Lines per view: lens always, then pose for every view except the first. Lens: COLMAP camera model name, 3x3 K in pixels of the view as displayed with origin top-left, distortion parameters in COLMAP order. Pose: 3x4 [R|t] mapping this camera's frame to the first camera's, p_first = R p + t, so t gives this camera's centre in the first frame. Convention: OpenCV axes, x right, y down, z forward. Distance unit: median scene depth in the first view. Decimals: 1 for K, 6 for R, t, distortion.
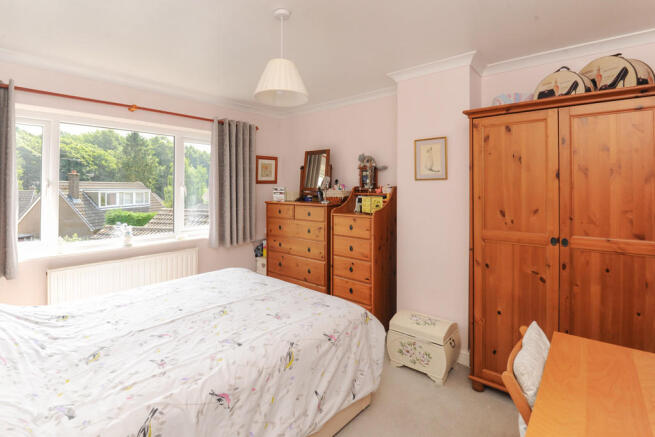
lens RADIAL K [[313.5, 0, 328.6], [0, 313.5, 190.7], [0, 0, 1]] dist [-0.003270, -0.000627]
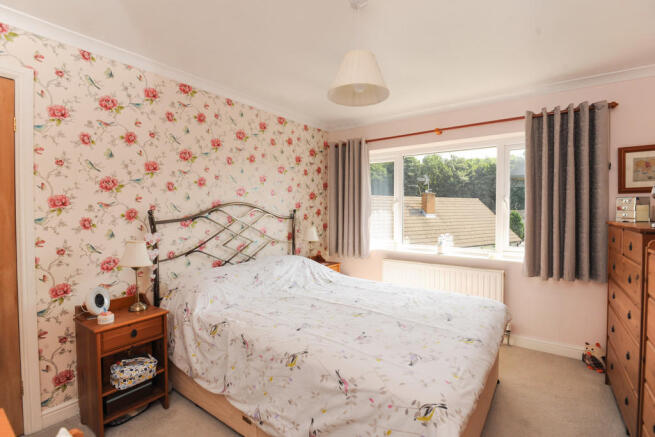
lens RADIAL K [[305.6, 0, 327.8], [0, 305.6, 214.8], [0, 0, 1]] dist [-0.004447, -0.000686]
pose [[0.088297, 0.020801, -0.995877, 0.672822], [-0.006230, 0.999774, 0.020330, 0.023741], [0.996075, 0.004410, 0.088407, 0.778152]]
